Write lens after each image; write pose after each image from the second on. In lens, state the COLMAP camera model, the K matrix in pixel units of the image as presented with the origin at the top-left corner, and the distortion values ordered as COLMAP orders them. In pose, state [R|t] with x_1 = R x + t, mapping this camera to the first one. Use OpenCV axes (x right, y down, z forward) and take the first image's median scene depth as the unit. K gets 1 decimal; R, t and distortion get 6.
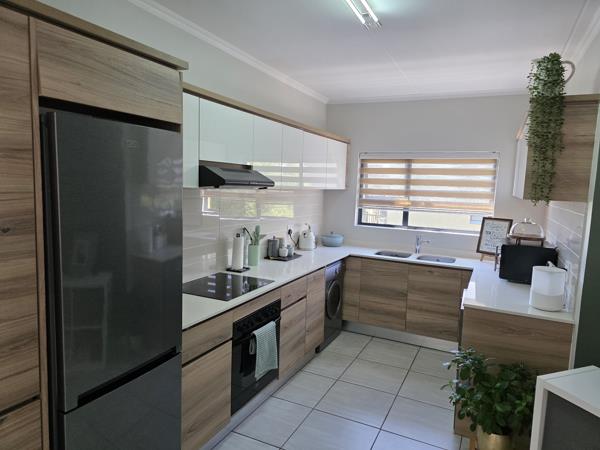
lens RADIAL K [[398.5, 0, 303.3], [0, 398.5, 225.5], [0, 0, 1]] dist [0.078052, -0.073409]
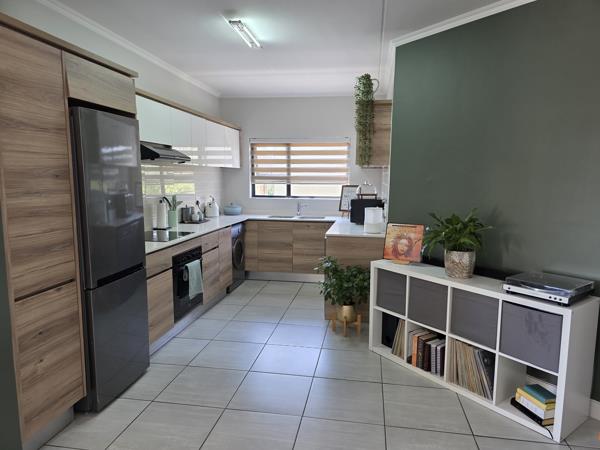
lens RADIAL K [[398.5, 0, 303.3], [0, 398.5, 225.5], [0, 0, 1]] dist [0.078052, -0.073409]
pose [[0.959766, -0.064769, 0.273228, -0.072414], [0.058652, 0.997812, 0.030509, 0.076643], [-0.274606, -0.013256, 0.961465, -0.313177]]
